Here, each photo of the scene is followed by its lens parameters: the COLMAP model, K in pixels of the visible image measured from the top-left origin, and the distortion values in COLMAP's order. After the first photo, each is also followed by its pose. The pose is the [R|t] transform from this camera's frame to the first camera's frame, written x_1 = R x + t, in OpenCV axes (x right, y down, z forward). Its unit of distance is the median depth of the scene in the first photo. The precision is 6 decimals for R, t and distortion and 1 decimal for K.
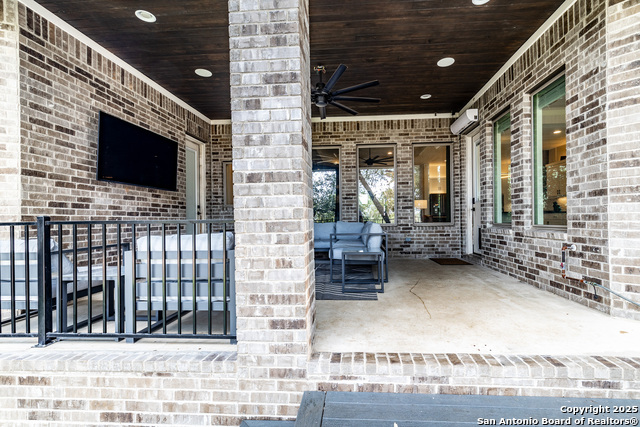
lens RADIAL K [[292.3, 0, 343.4], [0, 292.3, 216.6], [0, 0, 1]] dist [0.004704, -0.000317]
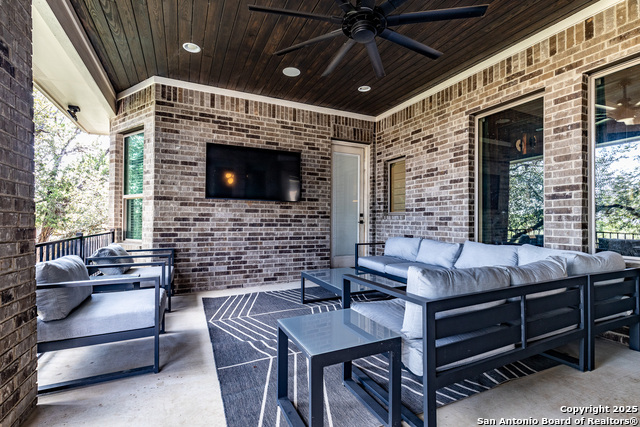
lens RADIAL K [[292.3, 0, 322.1], [0, 292.3, 217.0], [0, 0, 1]] dist [0.004704, -0.000317]
pose [[0.475045, 0.000815, -0.879961, 0.484044], [-0.004515, 0.999989, -0.001512, -0.047745], [0.879950, 0.004691, 0.475043, 0.847891]]
